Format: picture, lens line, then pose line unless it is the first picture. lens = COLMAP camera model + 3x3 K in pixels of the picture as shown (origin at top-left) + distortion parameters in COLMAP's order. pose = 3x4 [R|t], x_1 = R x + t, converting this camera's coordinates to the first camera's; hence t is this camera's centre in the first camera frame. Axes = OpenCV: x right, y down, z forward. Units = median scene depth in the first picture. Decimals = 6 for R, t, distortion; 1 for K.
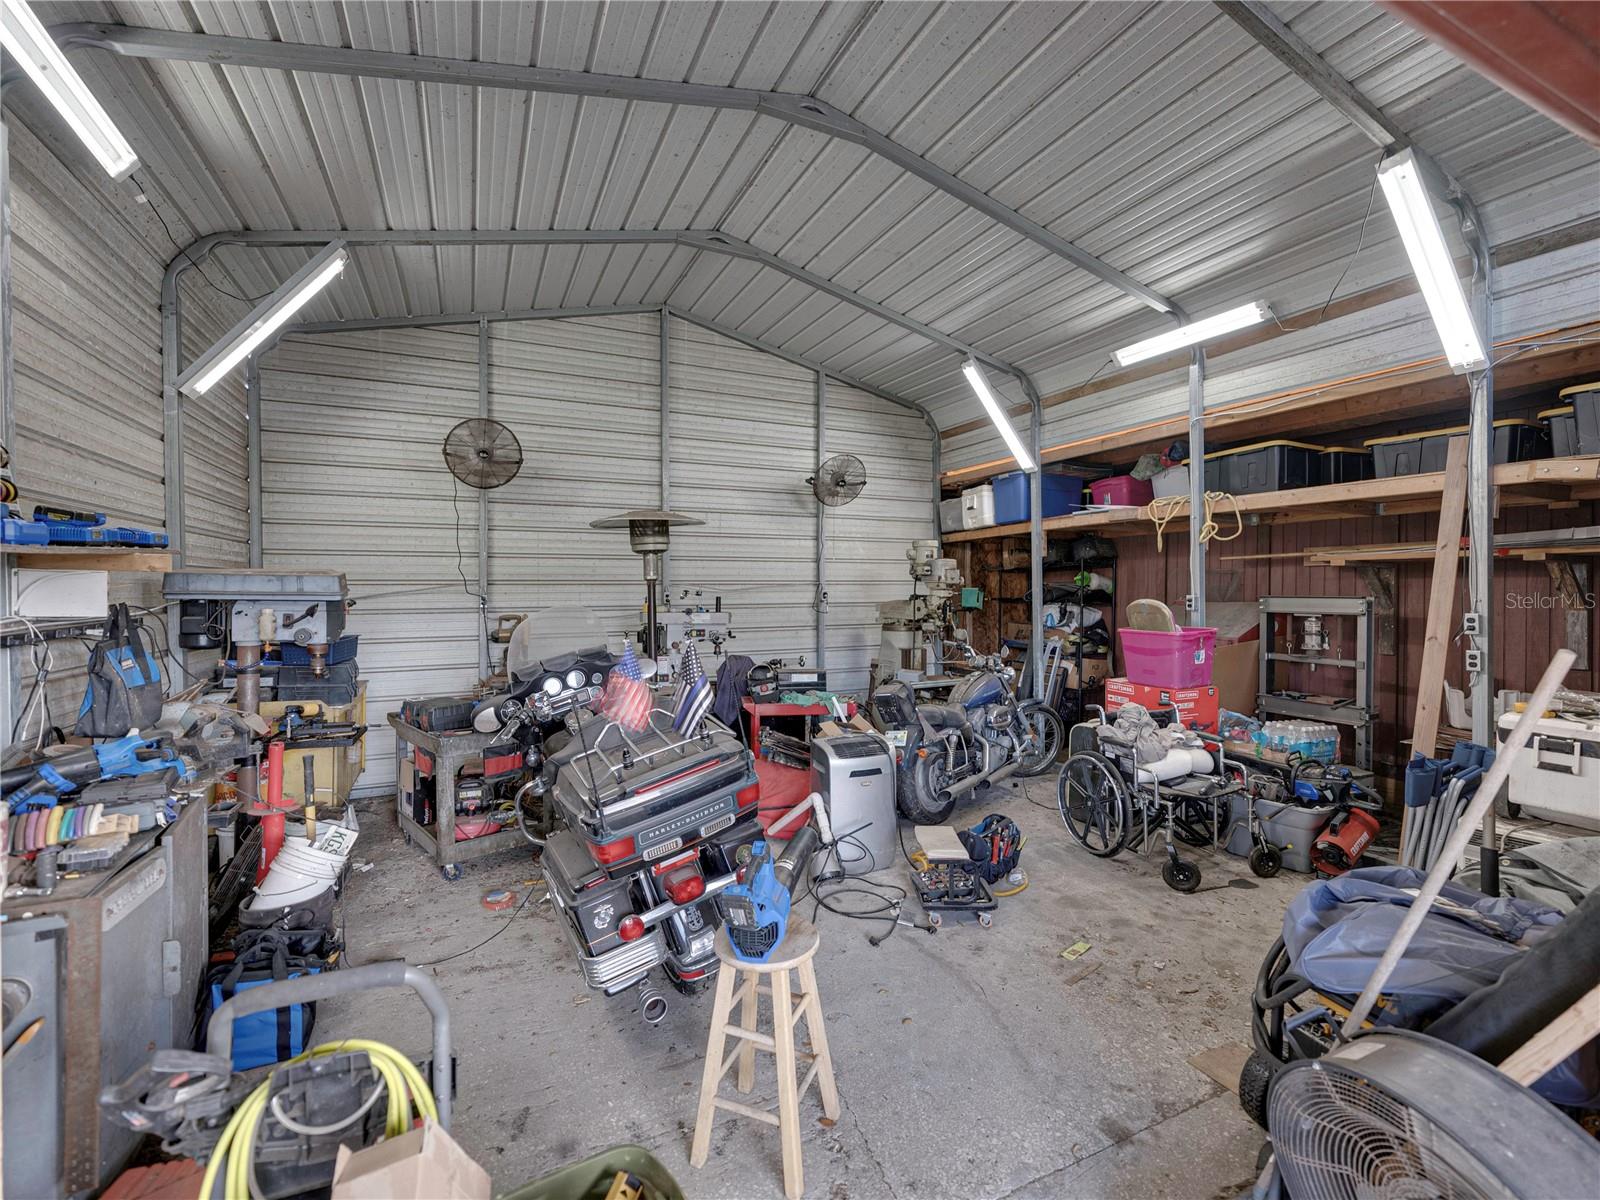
lens RADIAL K [[665.3, 0, 772.6], [0, 665.3, 594.3], [0, 0, 1]] dist [-0.001834, -0.000181]
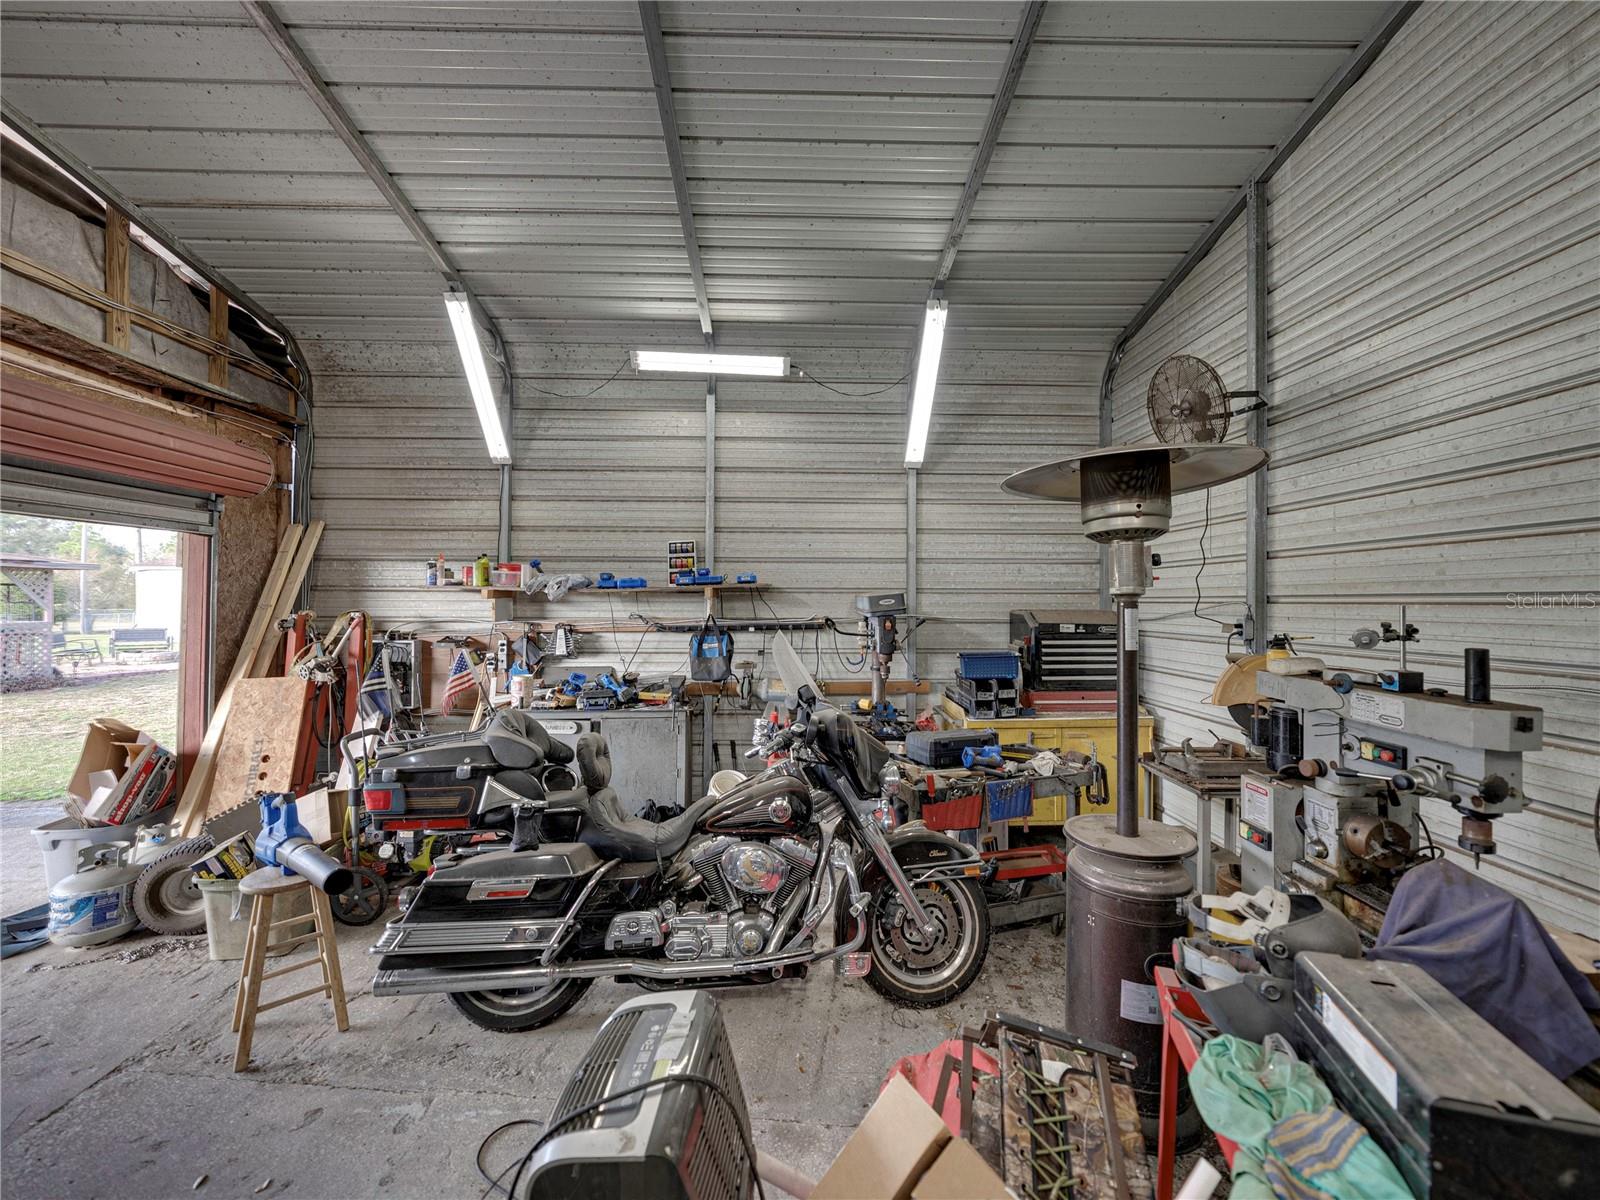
lens RADIAL K [[665.3, 0, 772.6], [0, 665.3, 594.3], [0, 0, 1]] dist [-0.001834, -0.000181]
pose [[0.415182, 0.023091, 0.909445, -0.204761], [-0.006749, 0.999729, -0.022302, -0.011585], [-0.909713, 0.003122, 0.415225, 0.392349]]
